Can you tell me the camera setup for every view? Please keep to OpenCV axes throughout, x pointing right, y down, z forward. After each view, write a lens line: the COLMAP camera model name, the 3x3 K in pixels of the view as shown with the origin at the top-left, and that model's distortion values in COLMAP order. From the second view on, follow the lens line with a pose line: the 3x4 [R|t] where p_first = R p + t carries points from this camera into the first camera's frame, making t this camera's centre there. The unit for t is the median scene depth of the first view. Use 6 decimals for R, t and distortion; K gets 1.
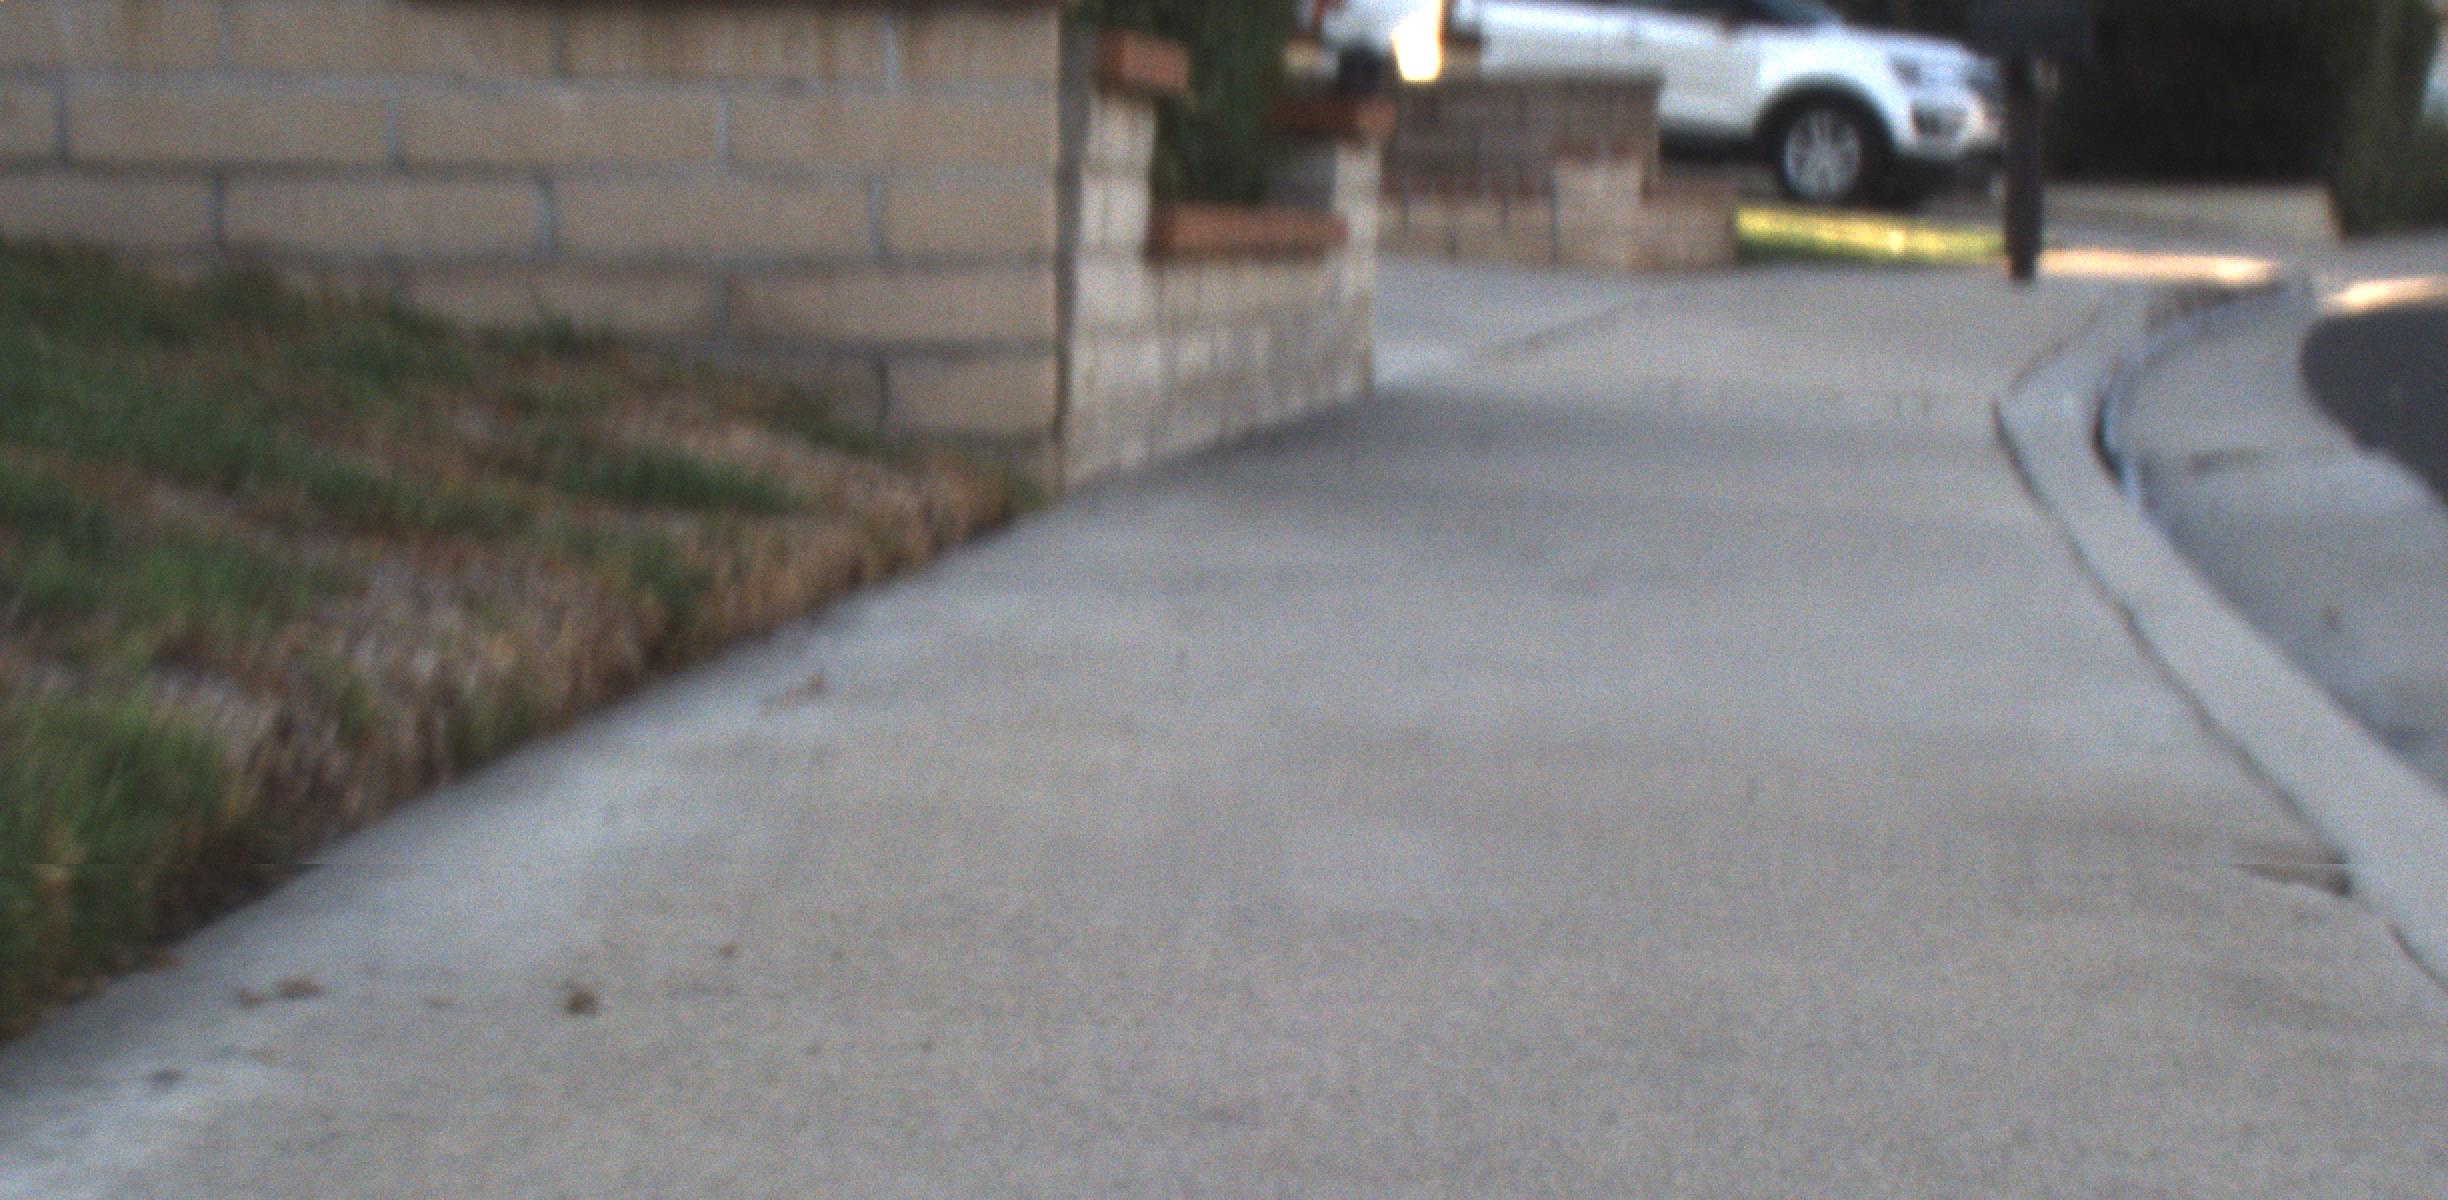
lens RADIAL K [[4376.7, 0, 1217.3], [0, 4376.7, 600.4], [0, 0, 1]] dist [-0.048368, 0.247982]
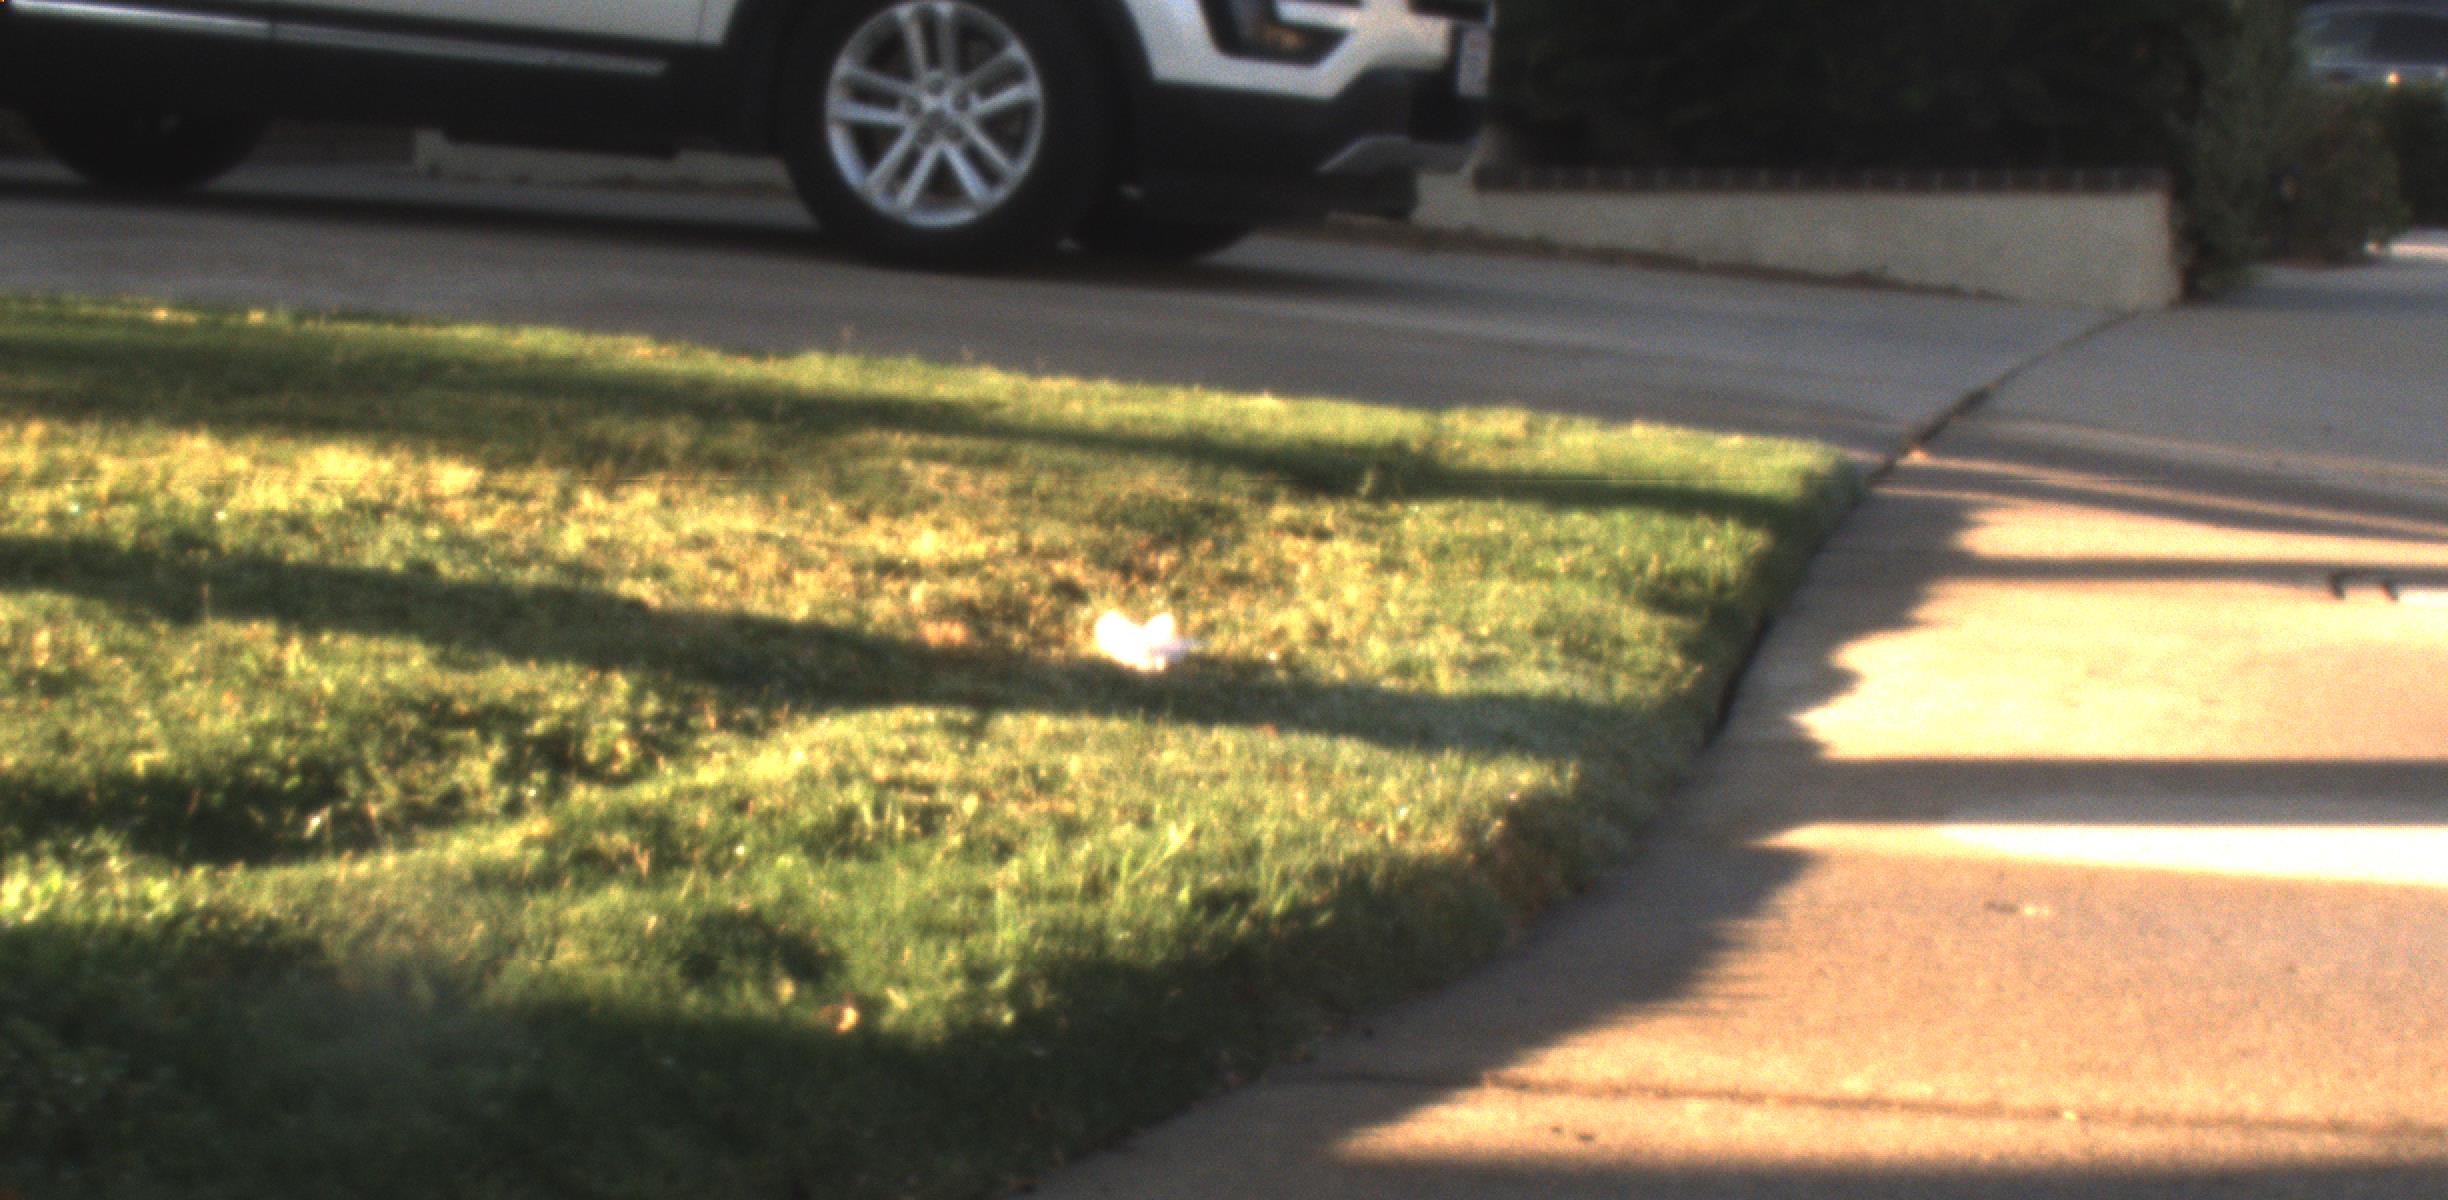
lens RADIAL K [[4356.7, 0, 1229.4], [0, 4356.7, 602.0], [0, 0, 1]] dist [-0.008260, 0.073702]
pose [[0.986262, -0.027052, 0.162958, 0.360477], [0.026363, 0.999632, 0.006386, -0.225086], [-0.163071, -0.002003, 0.986612, 2.287393]]
